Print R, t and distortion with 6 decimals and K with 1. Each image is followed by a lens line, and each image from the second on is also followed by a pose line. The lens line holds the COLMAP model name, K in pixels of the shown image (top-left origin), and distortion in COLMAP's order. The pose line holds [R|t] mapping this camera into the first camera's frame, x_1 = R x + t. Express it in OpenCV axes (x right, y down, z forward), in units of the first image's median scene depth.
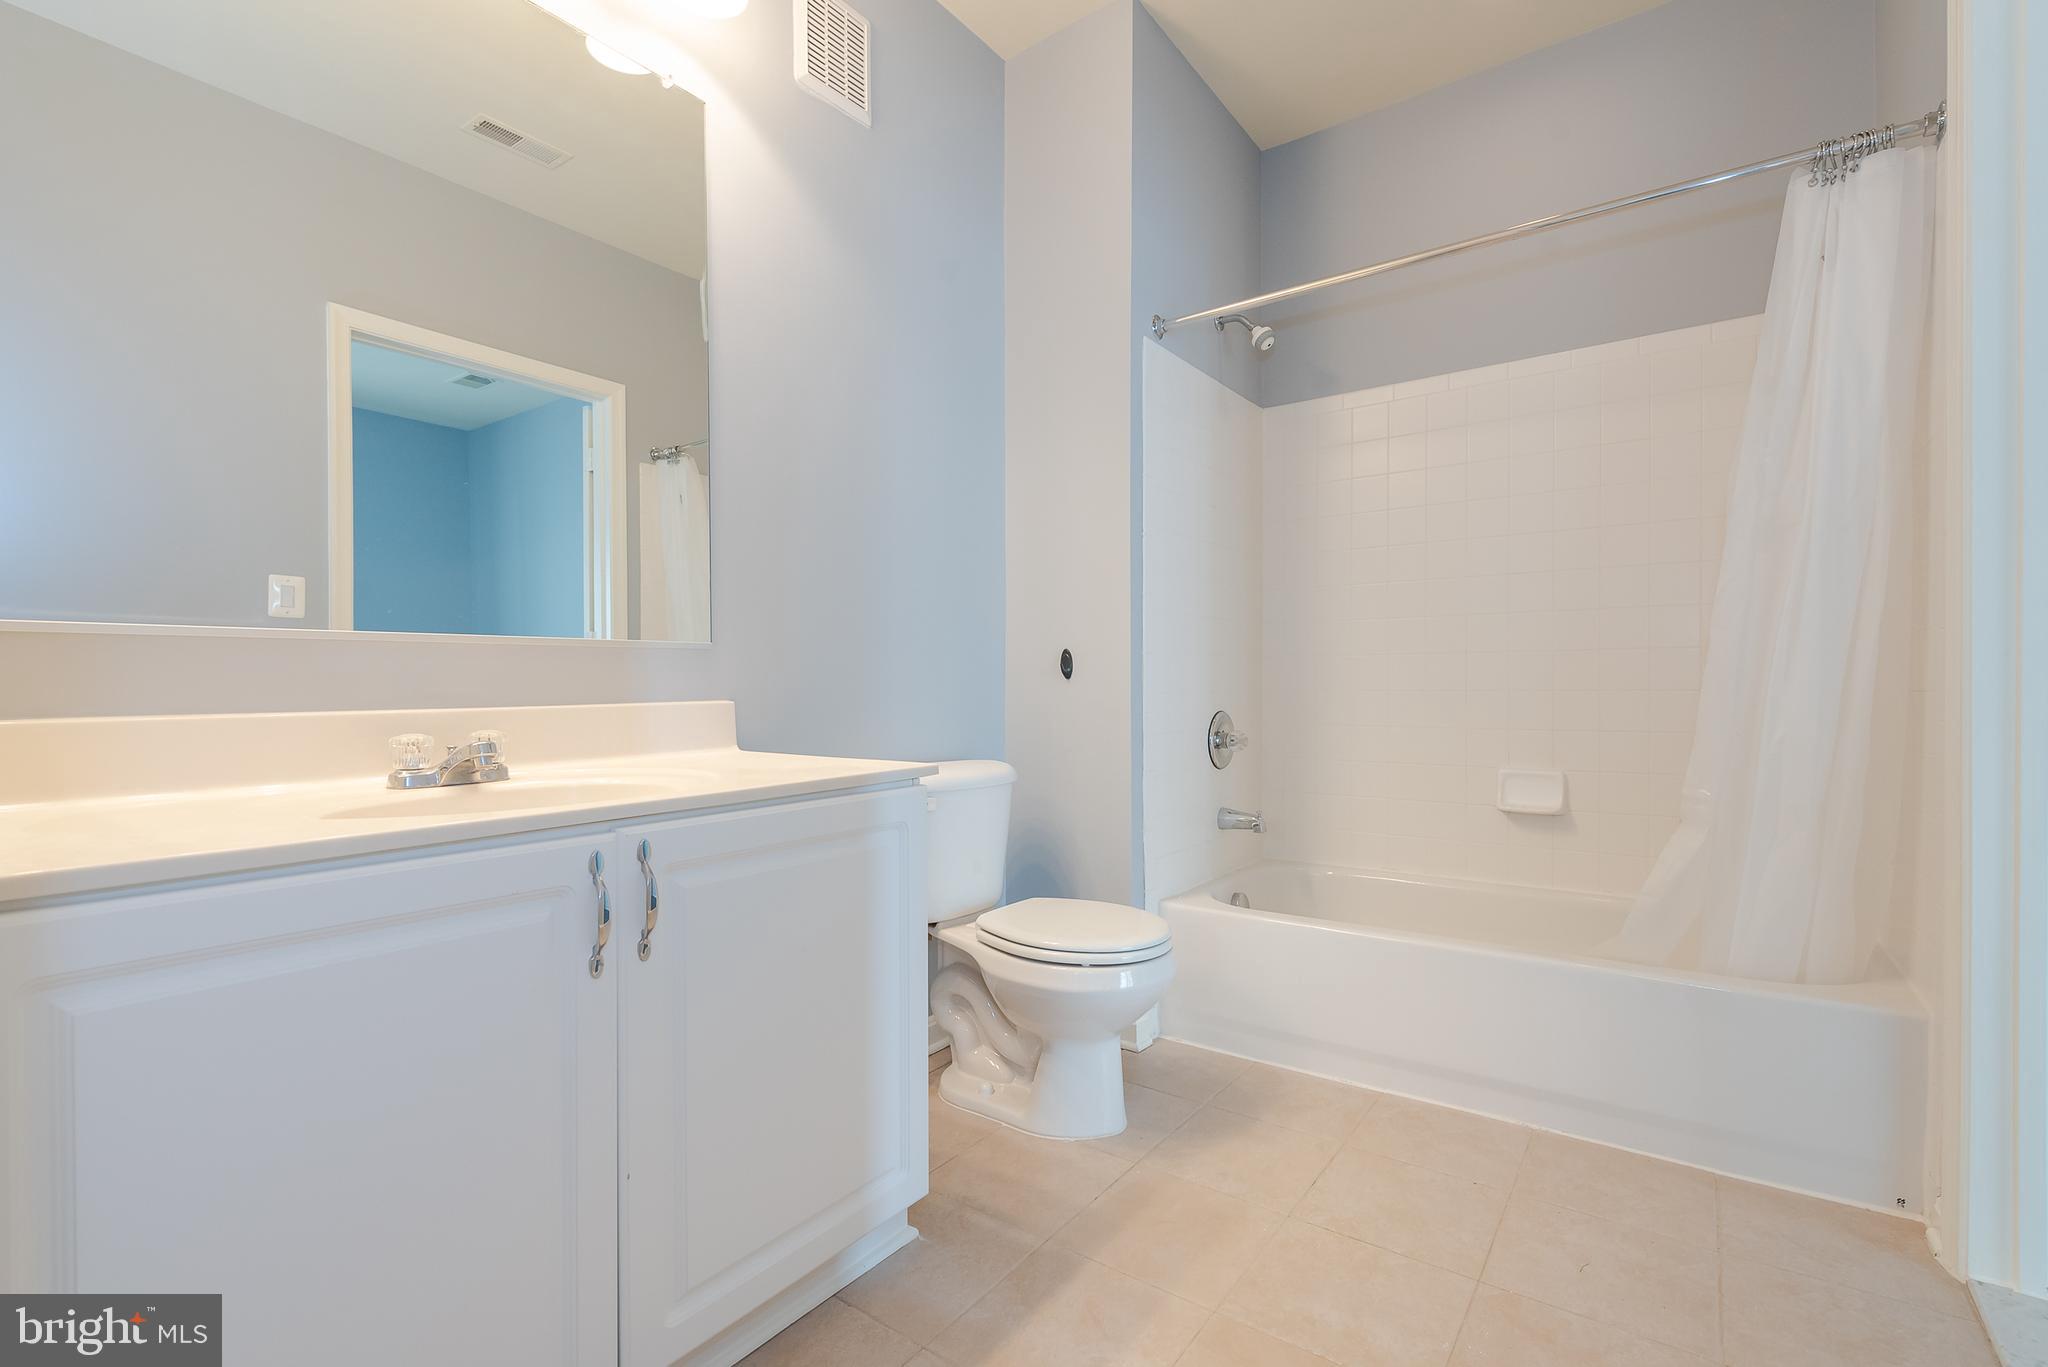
lens RADIAL K [[922.0, 0, 1093.3], [0, 922.0, 685.1], [0, 0, 1]] dist [-0.002032, -0.004489]
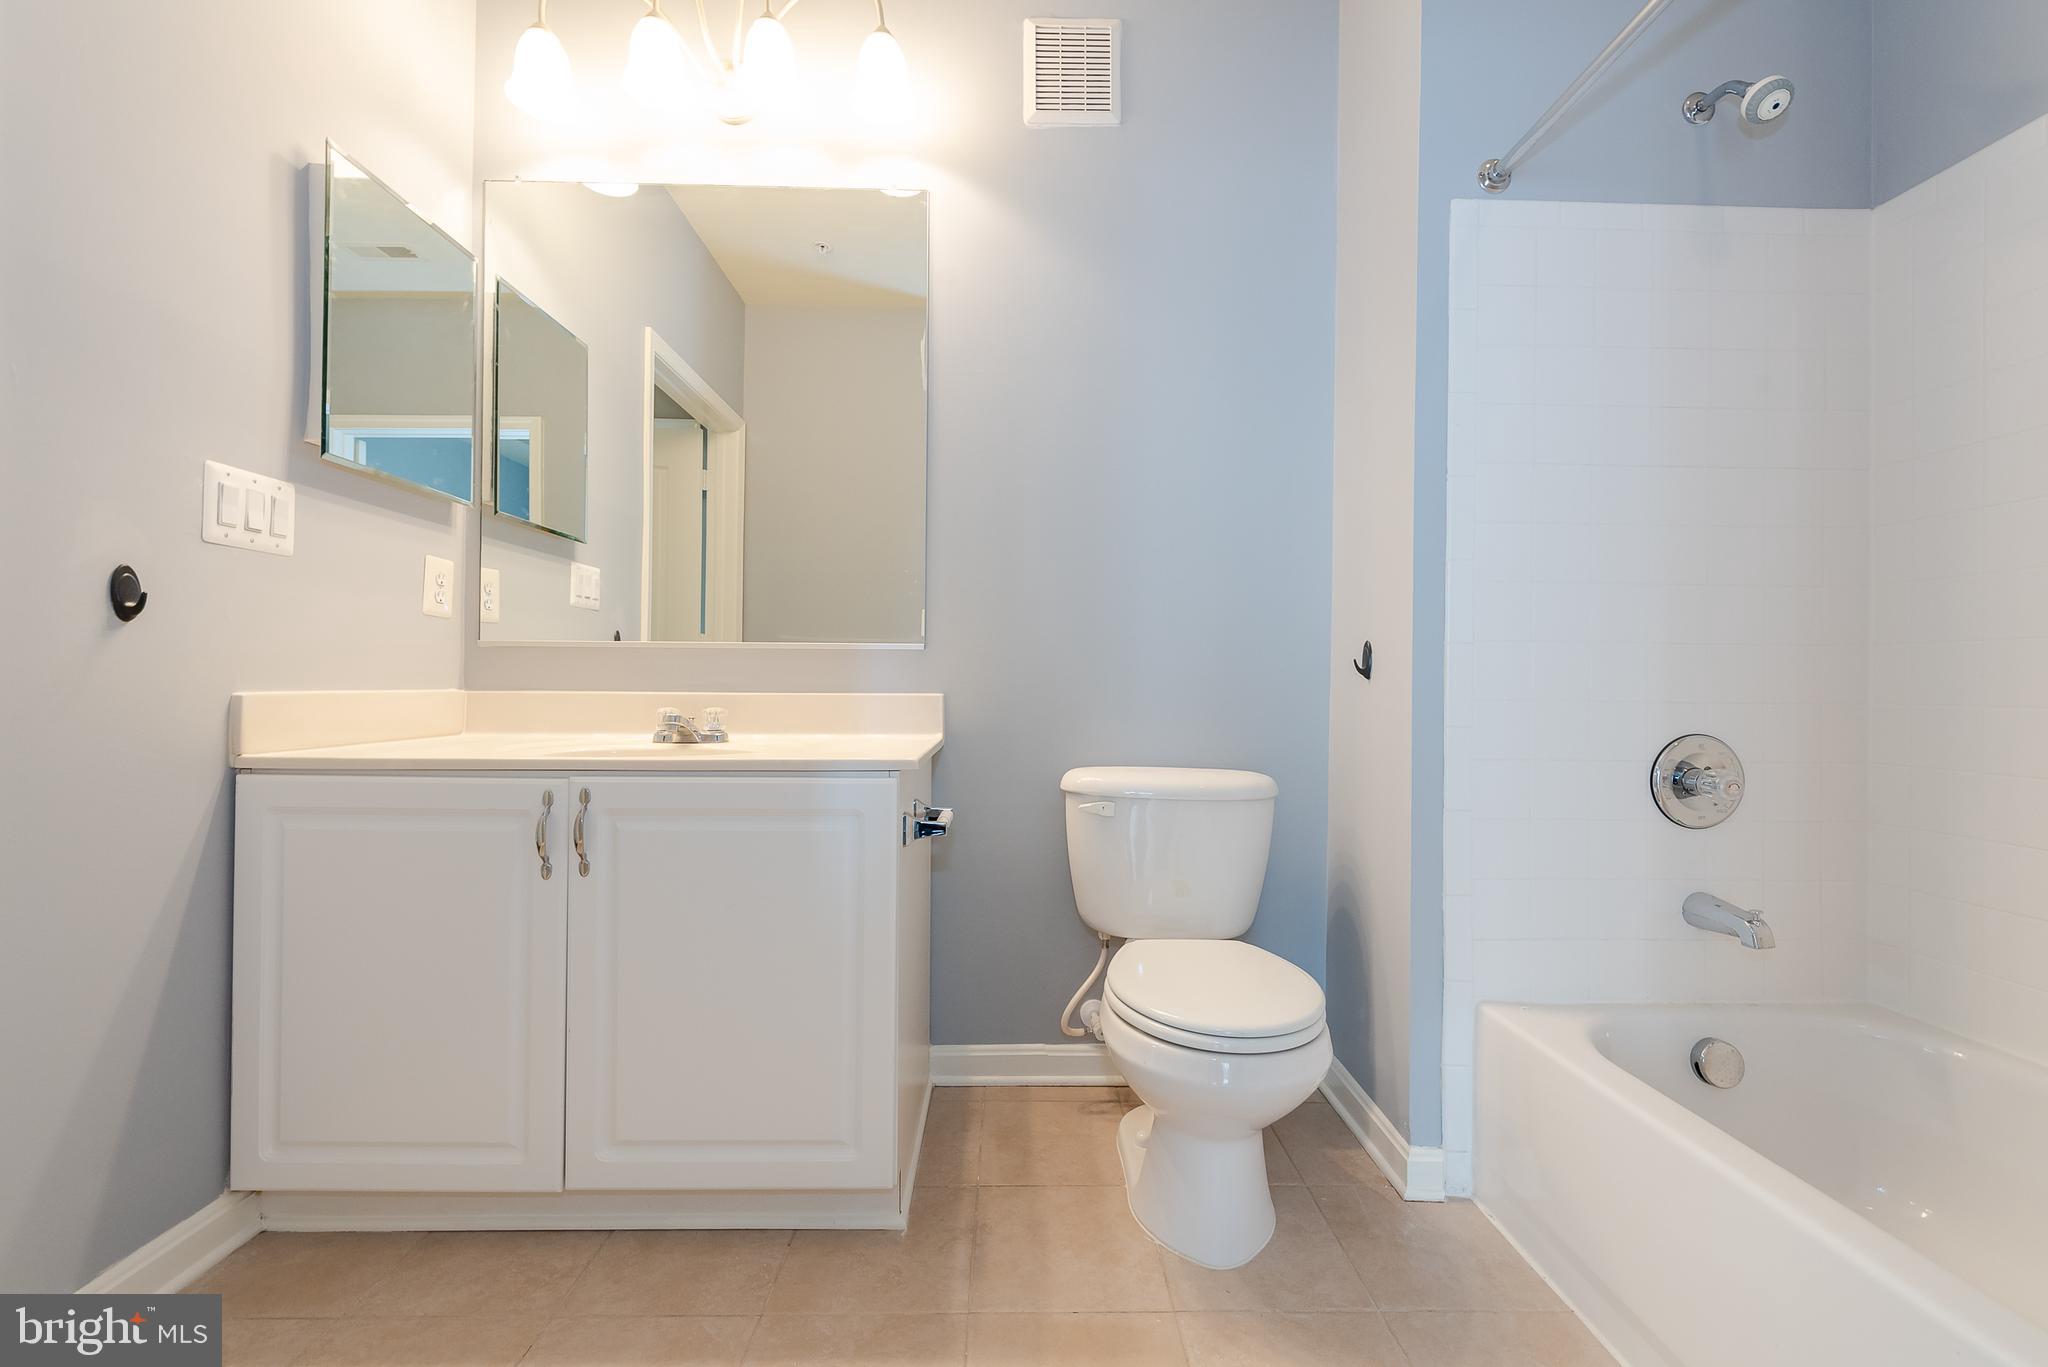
lens RADIAL K [[838.9, 0, 1025.5], [0, 838.9, 672.8], [0, 0, 1]] dist [0.012700, -0.004736]
pose [[0.576473, 0.000841, -0.817116, 0.547942], [-0.016059, 0.999818, -0.010300, 0.000159], [0.816959, 0.019060, 0.576381, 0.490005]]
